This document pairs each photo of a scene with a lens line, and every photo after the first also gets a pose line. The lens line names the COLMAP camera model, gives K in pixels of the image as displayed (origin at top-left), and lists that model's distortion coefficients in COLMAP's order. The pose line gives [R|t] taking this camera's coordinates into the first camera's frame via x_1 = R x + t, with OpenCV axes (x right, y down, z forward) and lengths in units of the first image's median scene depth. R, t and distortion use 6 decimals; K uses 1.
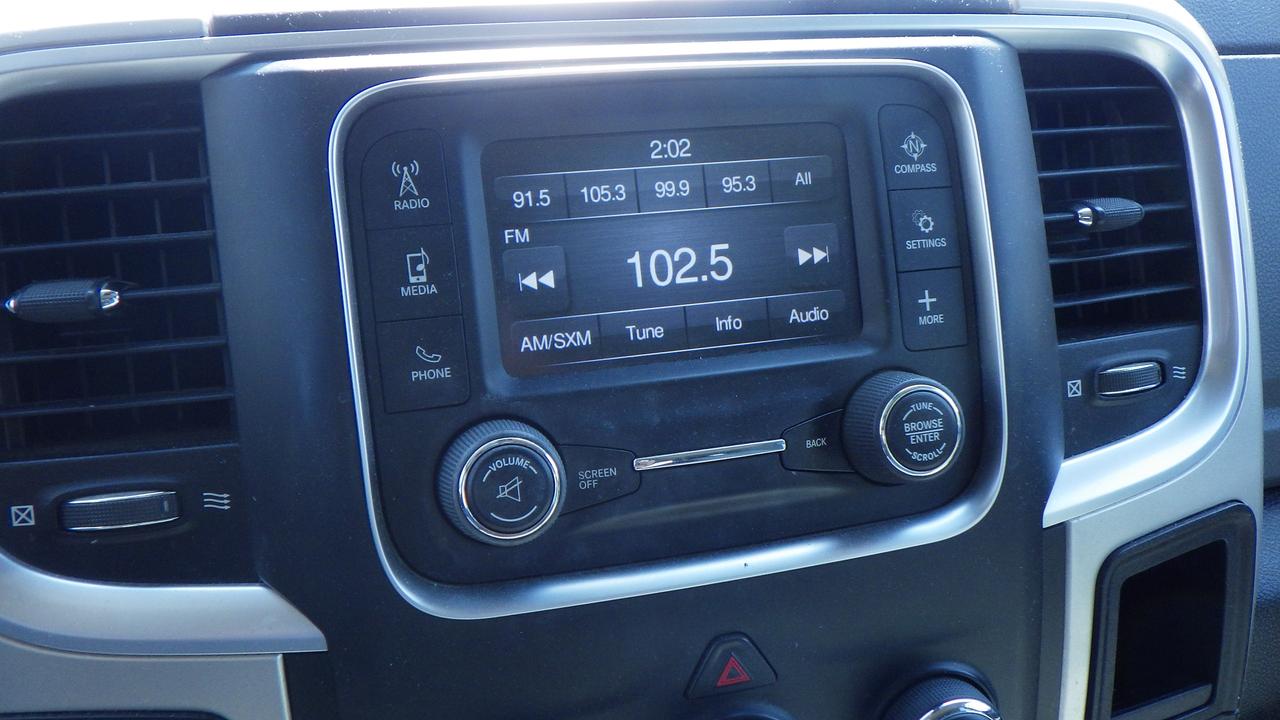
lens RADIAL K [[1070.3, 0, 635.0], [0, 1070.3, 365.0], [0, 0, 1]] dist [-0.003706, 0.006414]
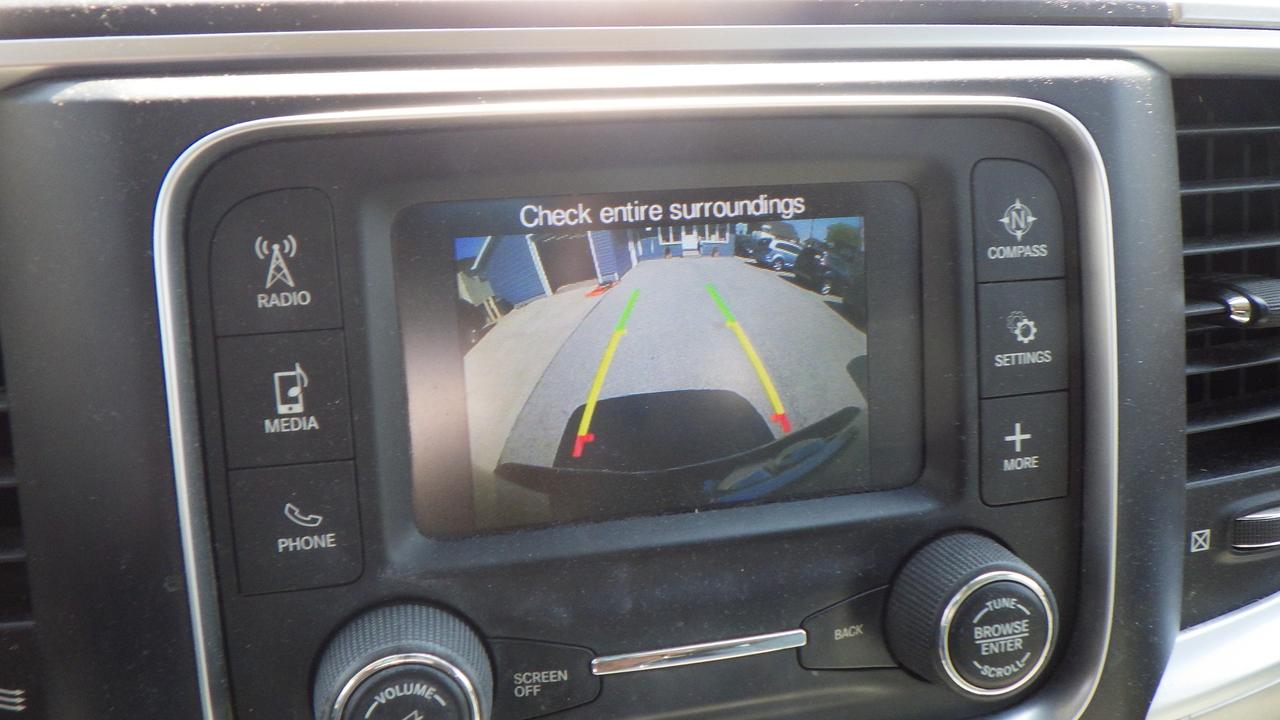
lens RADIAL K [[1070.3, 0, 635.0], [0, 1070.3, 365.0], [0, 0, 1]] dist [-0.003706, 0.006414]
pose [[0.998128, 0.056166, -0.024187, 0.031713], [-0.053534, 0.993710, 0.098362, -0.170030], [0.029559, -0.096883, 0.994857, 0.288952]]
